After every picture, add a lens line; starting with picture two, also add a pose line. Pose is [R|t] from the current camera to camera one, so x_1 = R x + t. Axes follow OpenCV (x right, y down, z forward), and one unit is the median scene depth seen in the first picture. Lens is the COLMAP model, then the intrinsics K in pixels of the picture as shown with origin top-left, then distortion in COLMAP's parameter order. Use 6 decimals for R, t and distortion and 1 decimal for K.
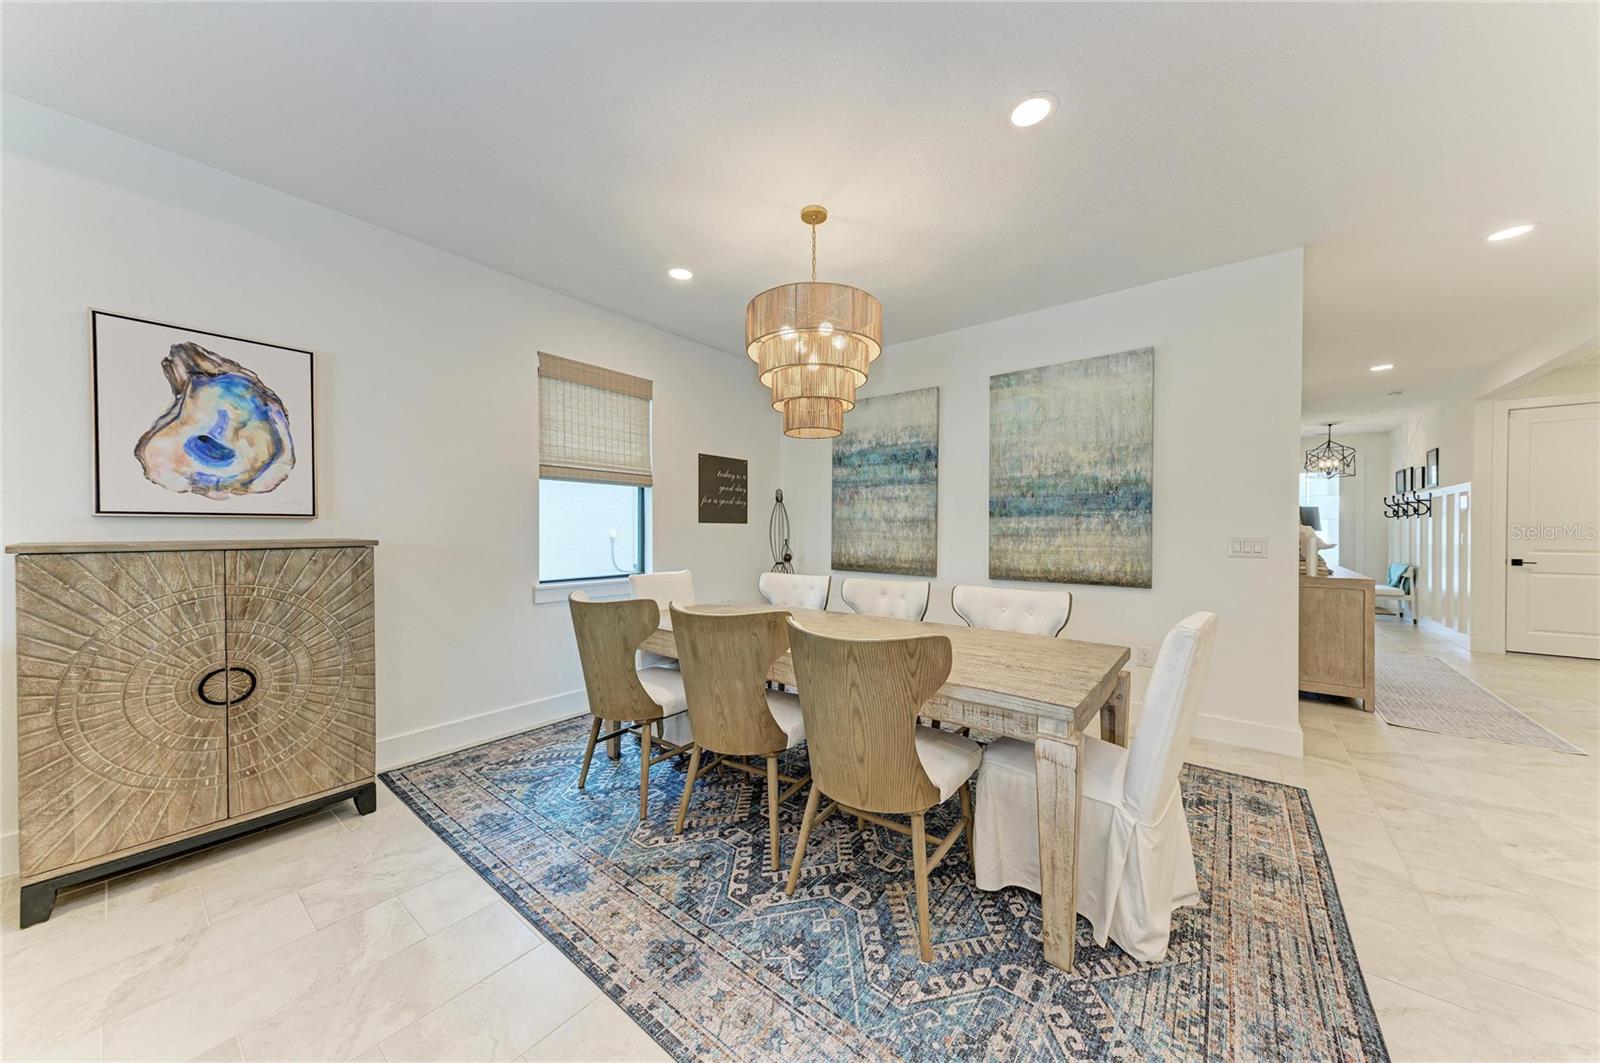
lens RADIAL K [[538.3, 0, 804.3], [0, 538.3, 532.8], [0, 0, 1]] dist [0.020942, -0.003333]
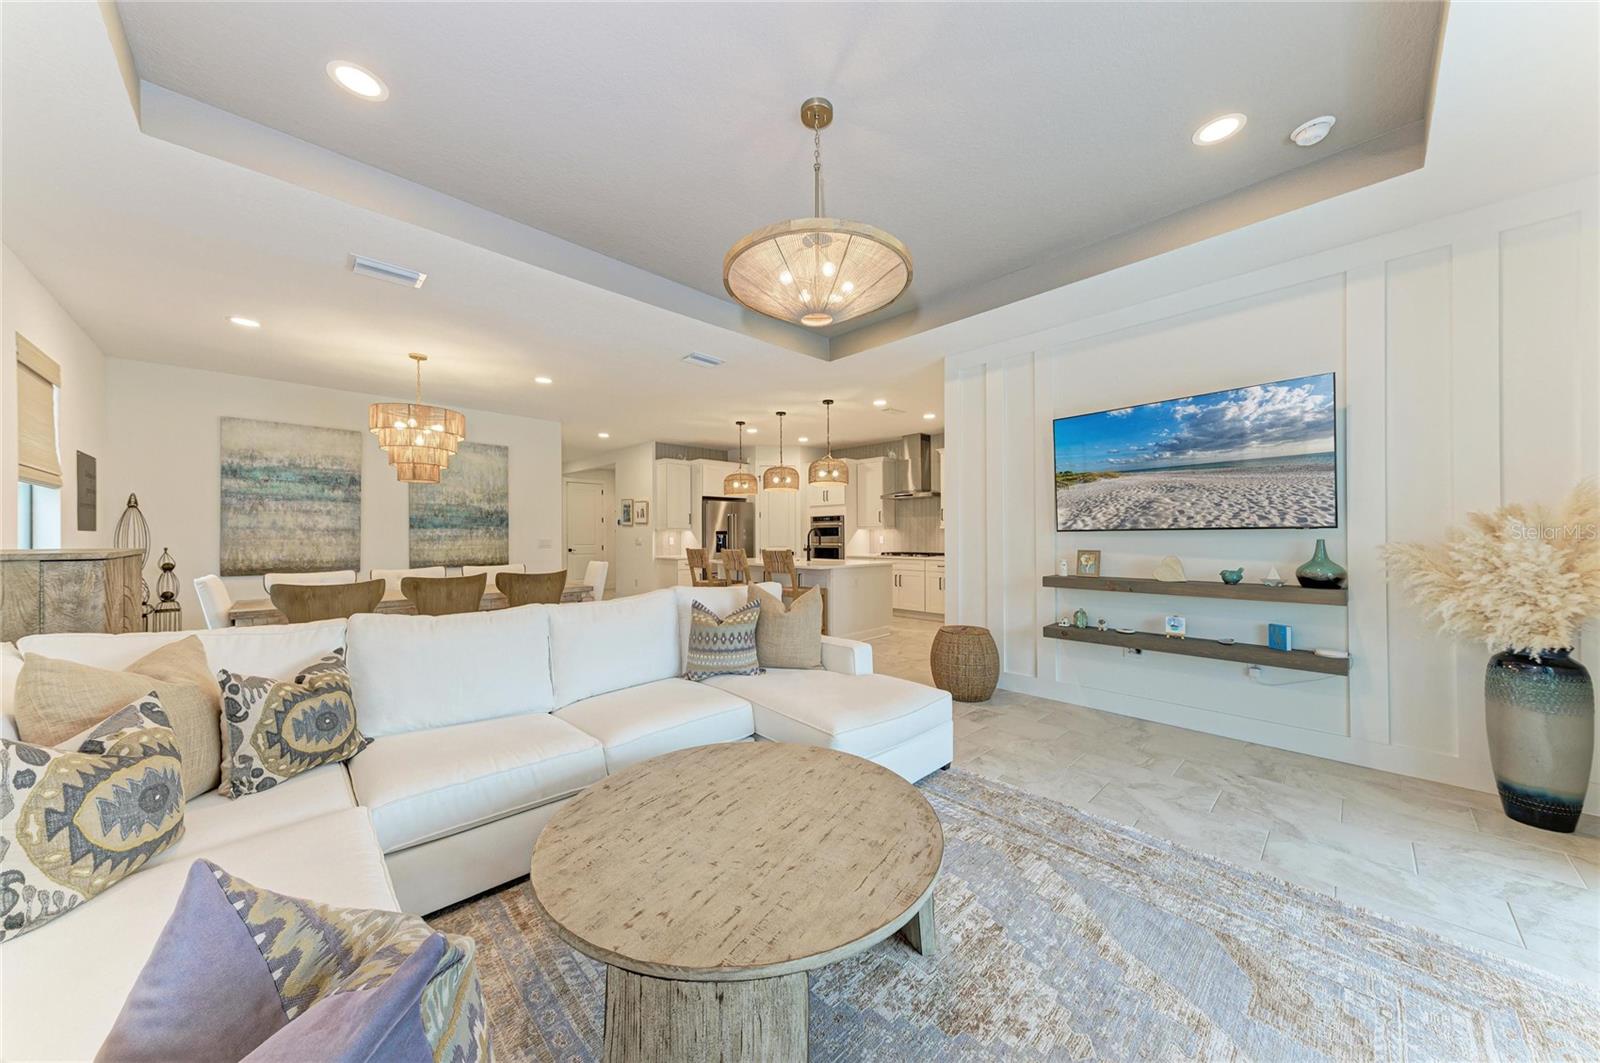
lens RADIAL K [[538.3, 0, 799.7], [0, 538.3, 536.2], [0, 0, 1]] dist [0.020942, -0.003333]
pose [[0.132013, -0.004459, 0.991238, -1.162260], [0.010653, 0.999939, 0.003079, 0.000111], [-0.991191, 0.010154, 0.132052, -0.331335]]
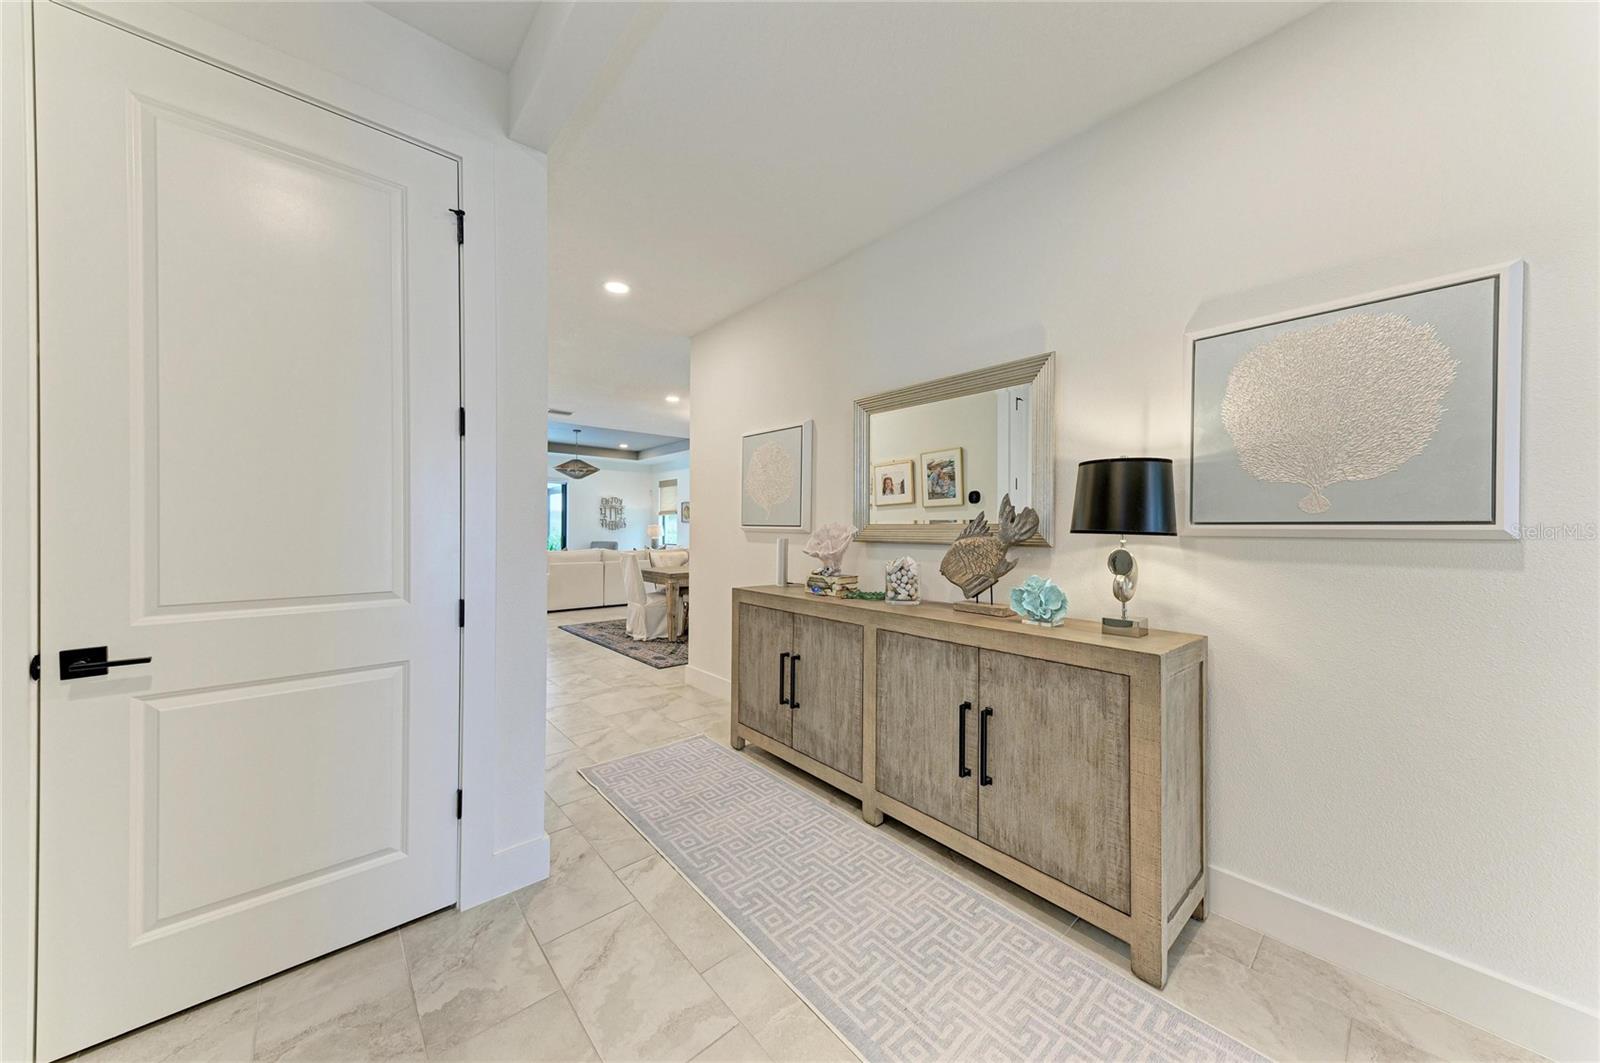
lens RADIAL K [[538.3, 0, 792.4], [0, 538.3, 533.2], [0, 0, 1]] dist [0.020942, -0.003333]
pose [[-0.189275, 0.002986, -0.981919, 1.916307], [-0.011035, 0.999926, 0.005167, -0.003576], [0.981862, 0.011814, -0.189228, 1.305465]]
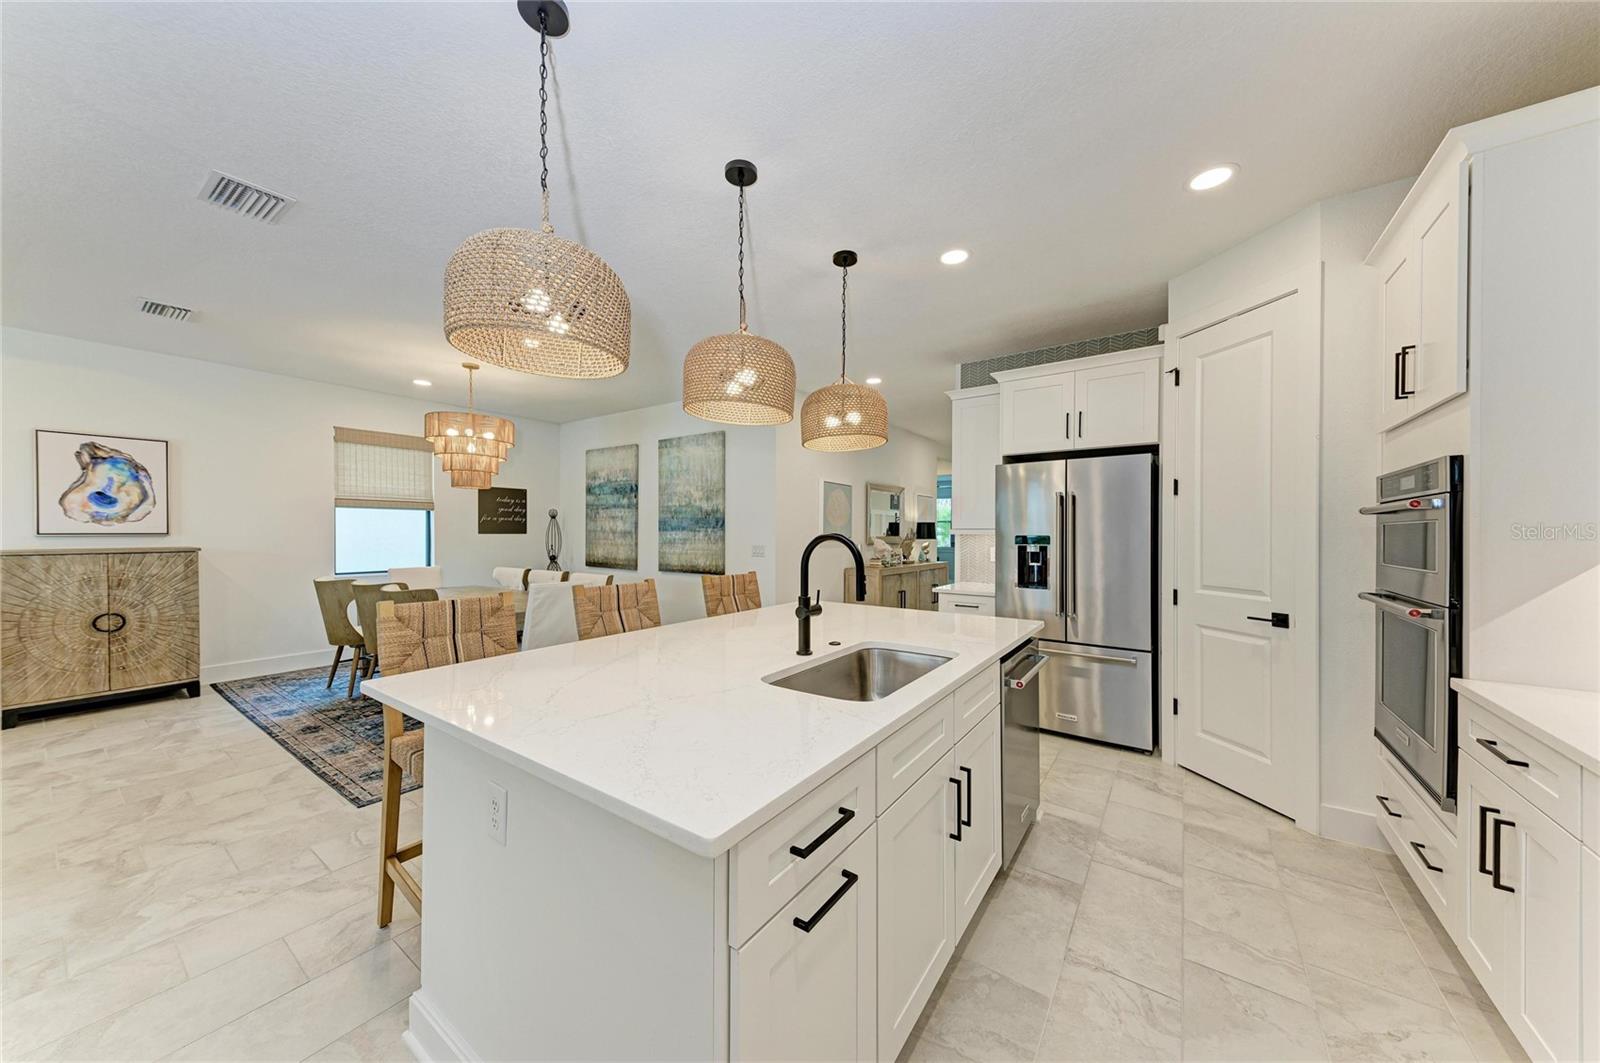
lens RADIAL K [[538.3, 0, 805.0], [0, 538.3, 533.0], [0, 0, 1]] dist [0.020942, -0.003333]
pose [[0.998582, 0.000526, 0.053228, 0.762287], [-0.000357, 0.999995, -0.003178, -0.021125], [-0.053230, 0.003155, 0.998577, -0.633155]]
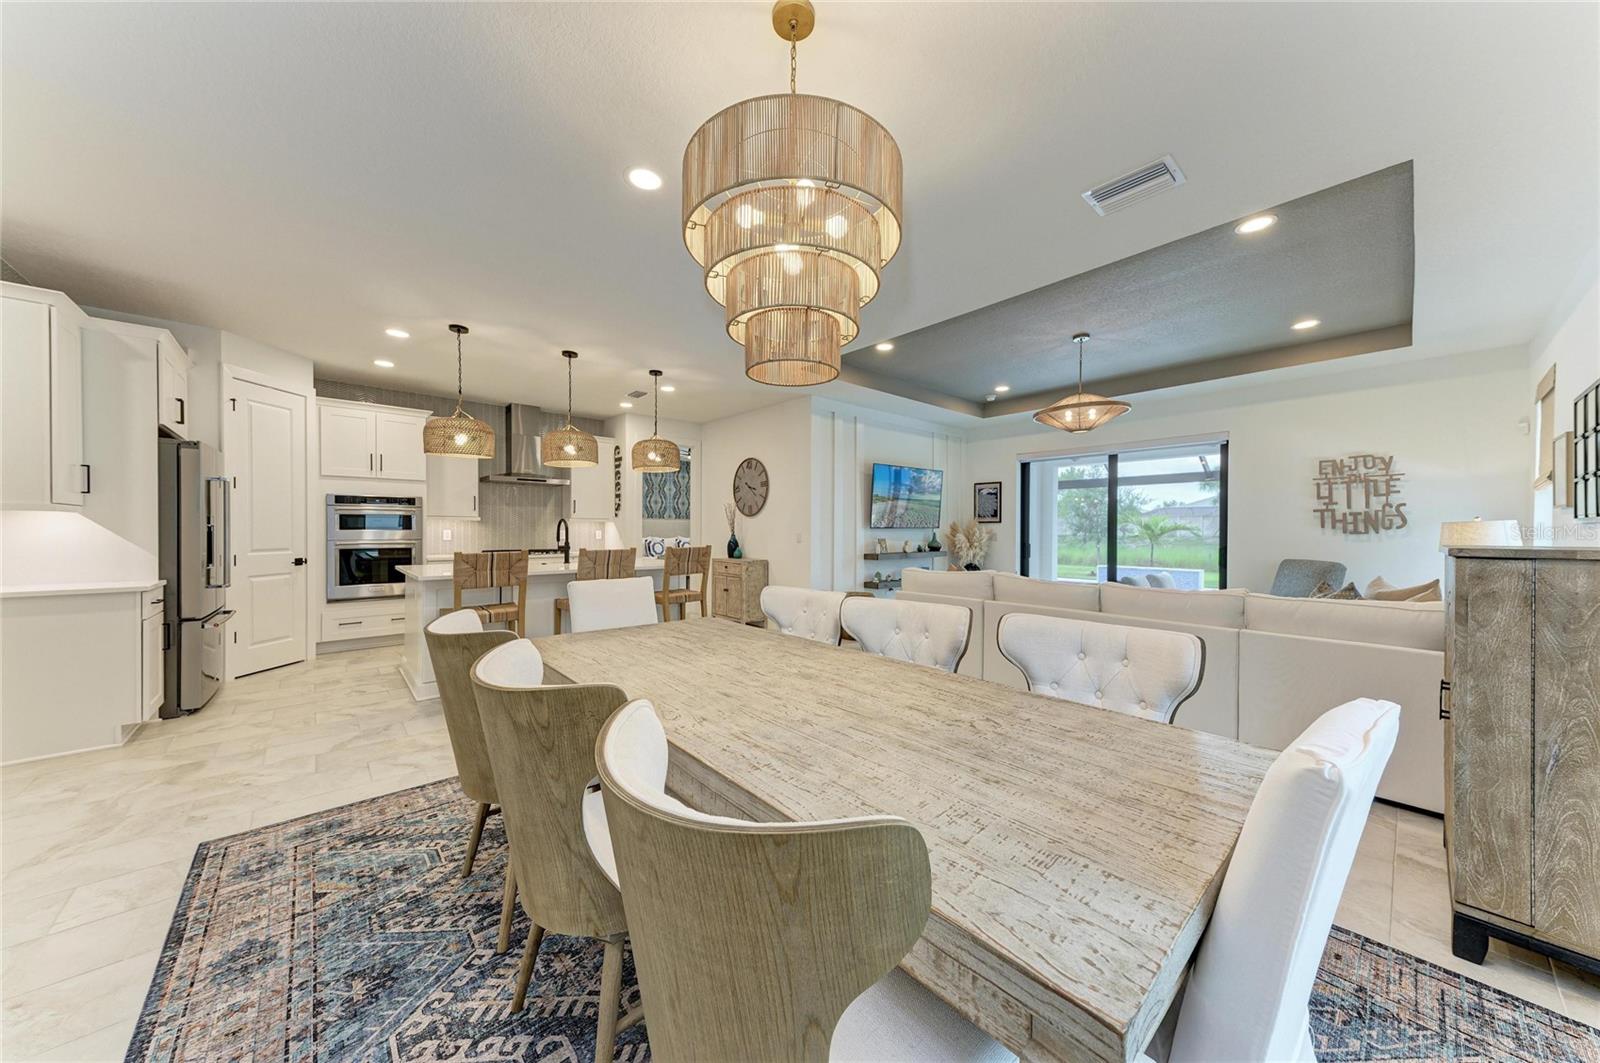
lens RADIAL K [[538.3, 0, 807.2], [0, 538.3, 533.4], [0, 0, 1]] dist [0.020942, -0.003333]
pose [[-0.986085, -0.007372, 0.166077, -0.080273], [-0.005377, 0.999908, 0.012458, -0.005546], [-0.166153, 0.011392, -0.986034, 1.208805]]
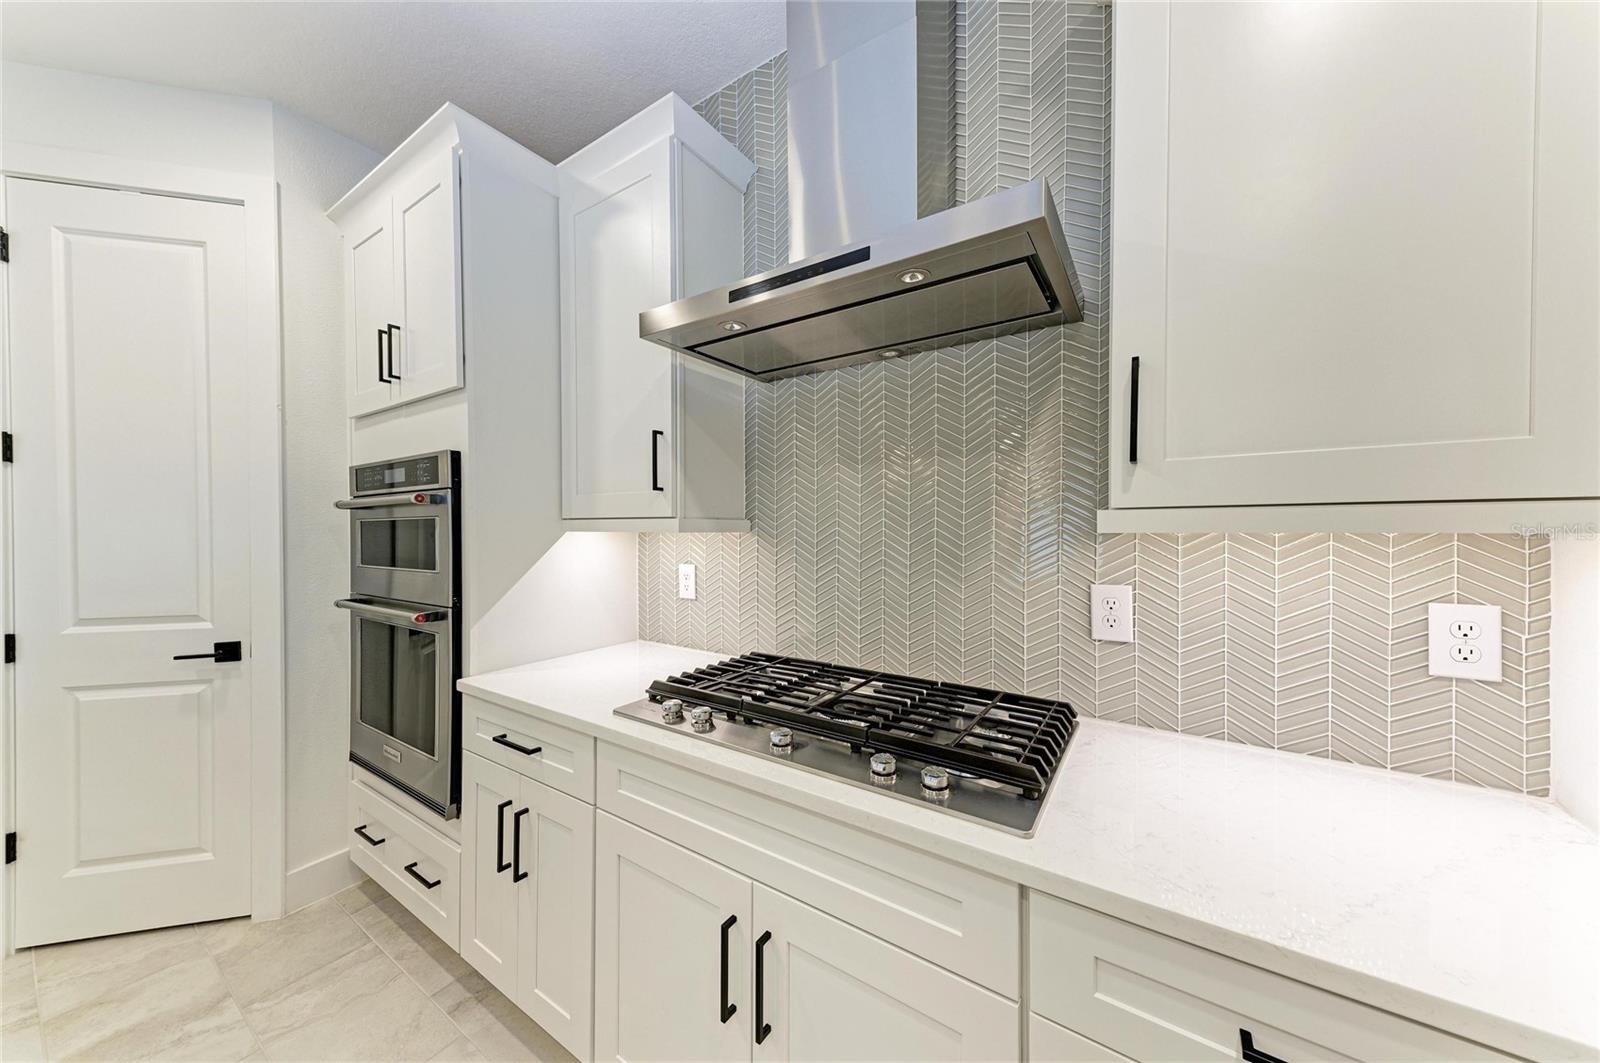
lens RADIAL K [[538.3, 0, 791.2], [0, 538.3, 535.5], [0, 0, 1]] dist [0.020942, -0.003333]
pose [[-0.074155, -0.011757, 0.997177, 0.867023], [0.005478, 0.999911, 0.012197, -0.022346], [-0.997232, 0.006367, -0.074084, -0.444079]]
